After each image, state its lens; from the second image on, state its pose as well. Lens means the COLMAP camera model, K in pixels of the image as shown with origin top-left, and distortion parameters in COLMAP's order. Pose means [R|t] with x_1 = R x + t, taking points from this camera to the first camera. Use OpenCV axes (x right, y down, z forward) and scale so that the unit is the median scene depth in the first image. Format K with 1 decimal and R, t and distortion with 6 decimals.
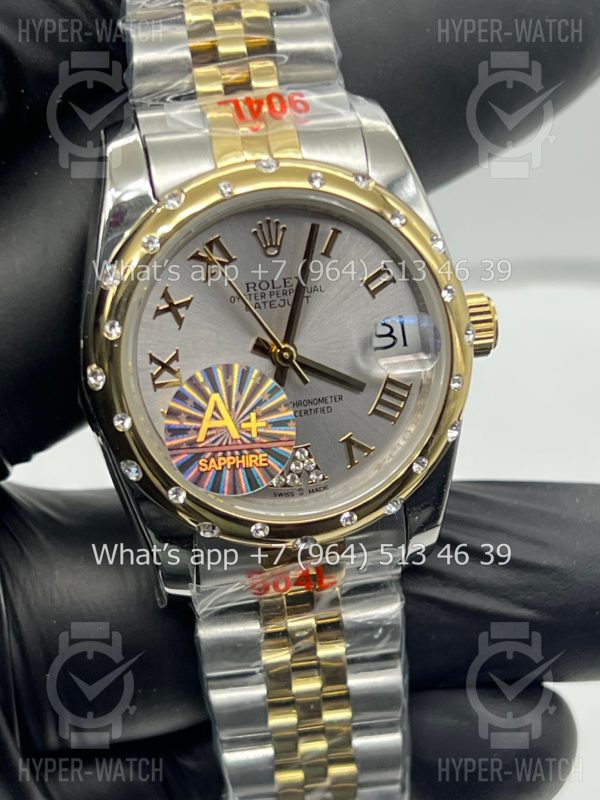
lens RADIAL K [[1830.4, 0, 299.1], [0, 1830.4, 399.6], [0, 0, 1]] dist [0.226362, 0.000000]
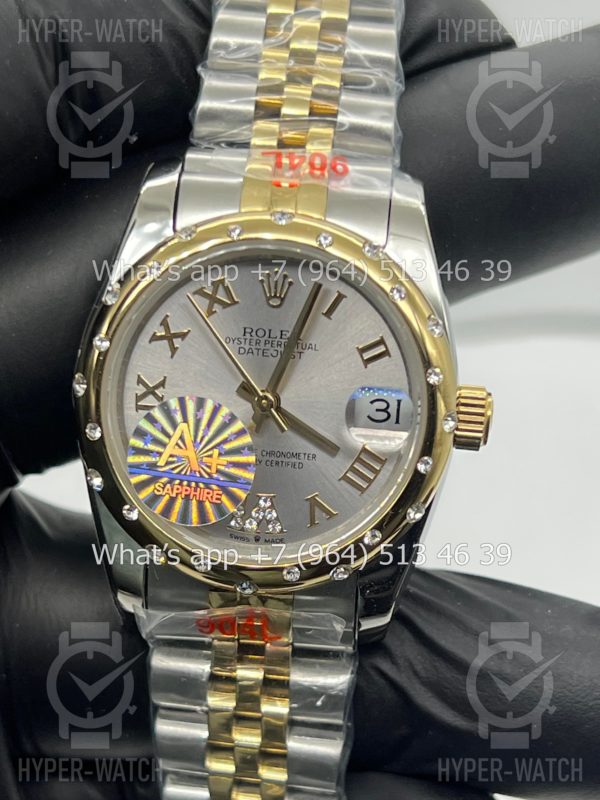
lens RADIAL K [[1830.4, 0, 309.8], [0, 1830.4, 421.2], [0, 0, 1]] dist [0.226362, 0.000000]
pose [[0.953285, 0.199590, -0.226739, 0.252158], [-0.214404, 0.975823, -0.042442, 0.023896], [0.212786, 0.089073, 0.973030, 0.009297]]
